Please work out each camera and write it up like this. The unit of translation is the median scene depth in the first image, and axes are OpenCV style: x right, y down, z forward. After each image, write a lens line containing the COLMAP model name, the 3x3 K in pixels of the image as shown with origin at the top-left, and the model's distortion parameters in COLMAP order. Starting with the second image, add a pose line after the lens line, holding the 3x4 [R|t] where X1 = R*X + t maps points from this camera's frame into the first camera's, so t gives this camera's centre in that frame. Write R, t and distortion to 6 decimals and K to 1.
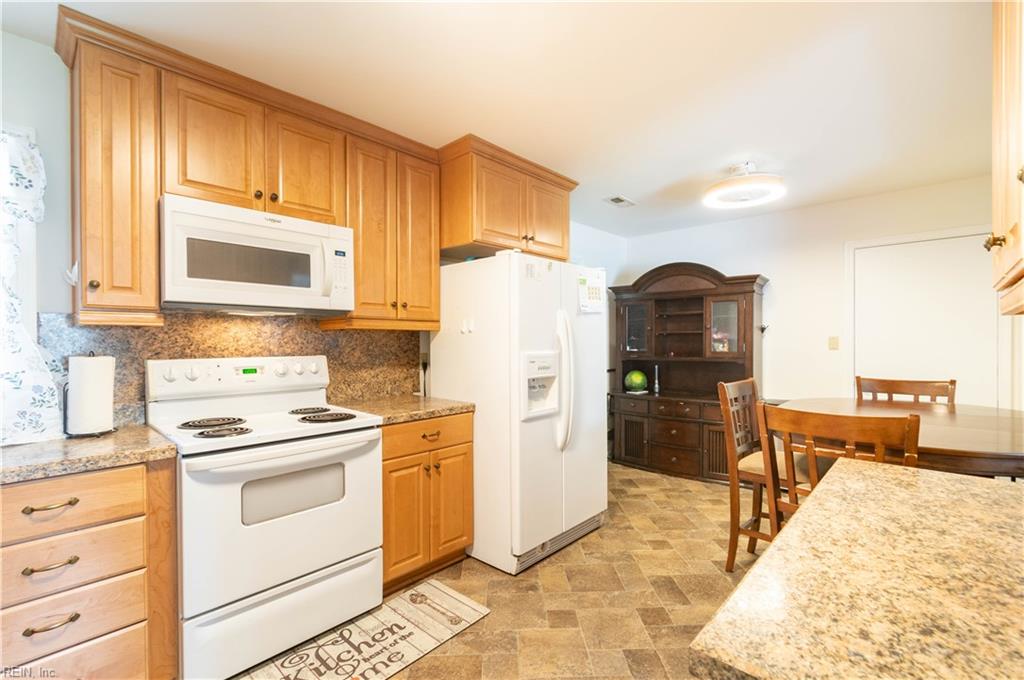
lens RADIAL K [[440.0, 0, 526.3], [0, 440.0, 347.3], [0, 0, 1]] dist [-0.022151, 0.000005]
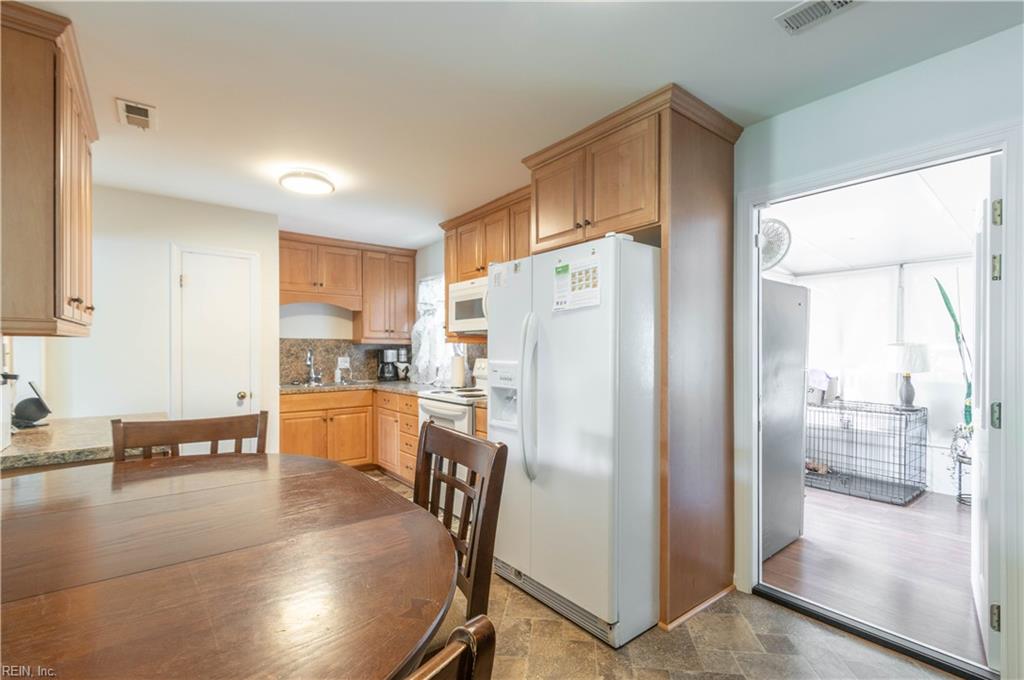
lens RADIAL K [[462.7, 0, 517.4], [0, 462.7, 354.1], [0, 0, 1]] dist [0.001511, 0.000067]
pose [[-0.164090, 0.012562, -0.986365, 1.151425], [-0.011005, 0.999833, 0.014564, -0.023424], [0.986384, 0.013245, -0.163924, 1.337771]]
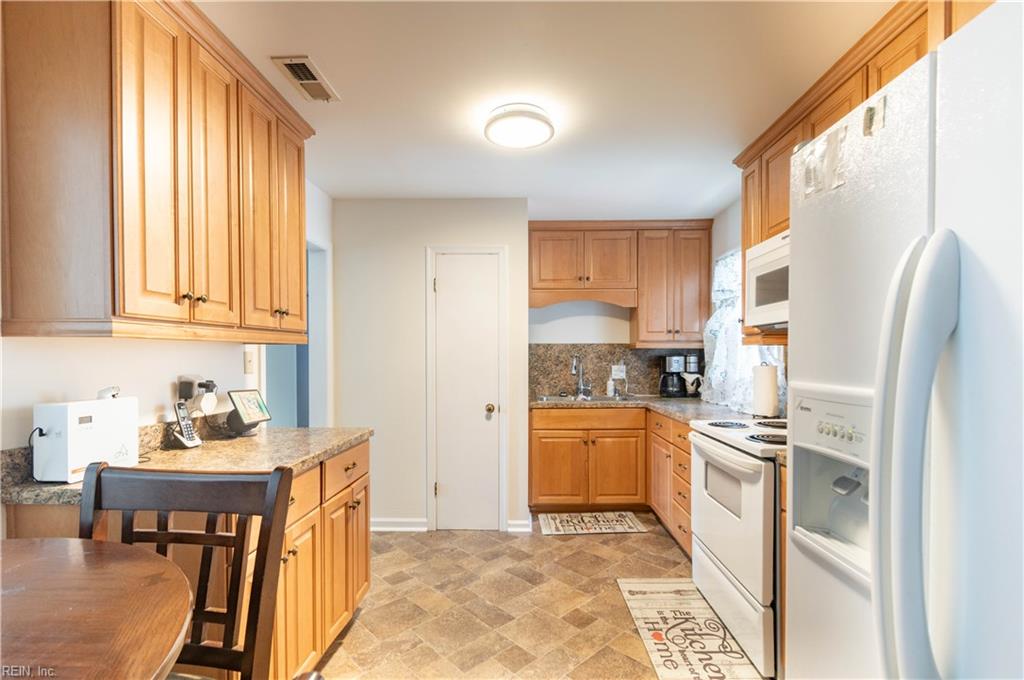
lens RADIAL K [[456.8, 0, 524.2], [0, 456.8, 363.9], [0, 0, 1]] dist [0.002890, -0.000024]
pose [[-0.748311, 0.016083, -0.663153, 0.530203], [-0.001626, 0.999659, 0.026079, -0.019005], [0.663346, 0.020593, -0.748029, 1.249394]]
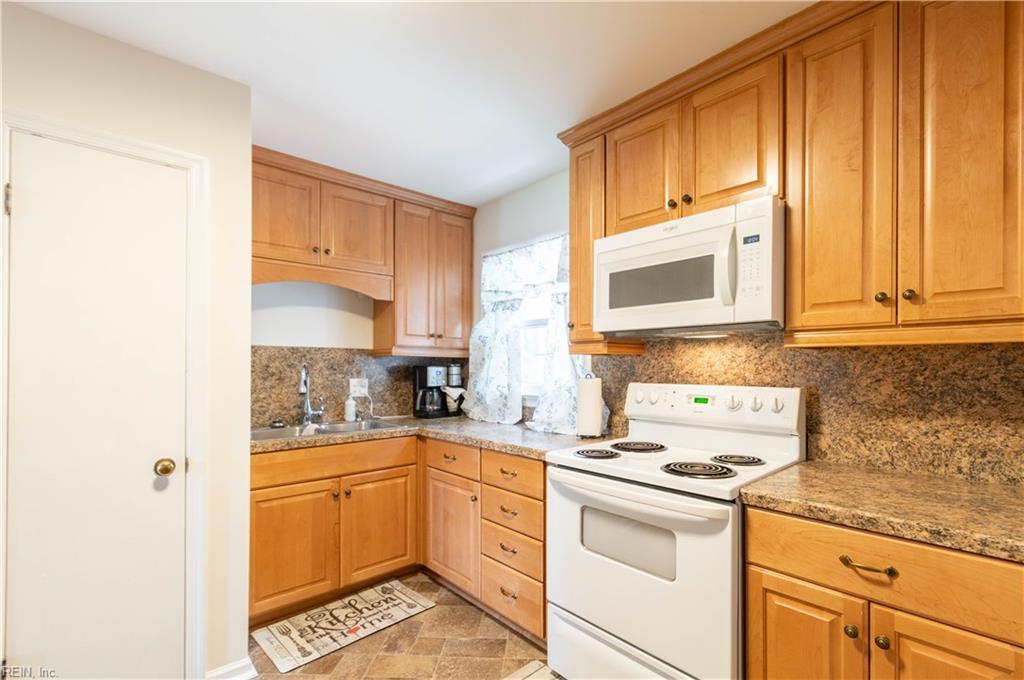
lens RADIAL K [[463.8, 0, 525.0], [0, 463.8, 366.0], [0, 0, 1]] dist [0.000486, -0.000535]
pose [[-0.095191, 0.002286, -0.995456, 0.331713], [-0.013938, 0.999896, 0.003629, -0.013895], [0.995361, 0.014220, -0.095149, 0.713958]]
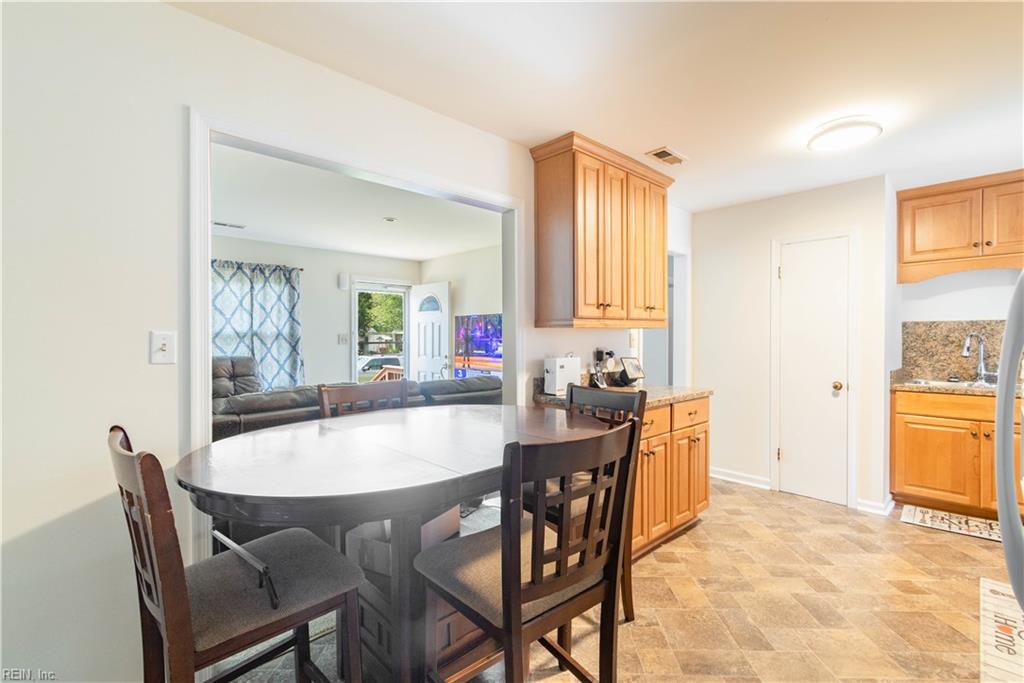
lens RADIAL K [[450.7, 0, 512.0], [0, 450.7, 341.5], [0, 0, 1]] dist [-0.011605, 0.000198]
pose [[-0.996059, 0.006842, 0.088424, 0.592255], [0.008534, 0.999787, 0.018767, -0.023613], [-0.088277, 0.019447, -0.995906, 1.679089]]
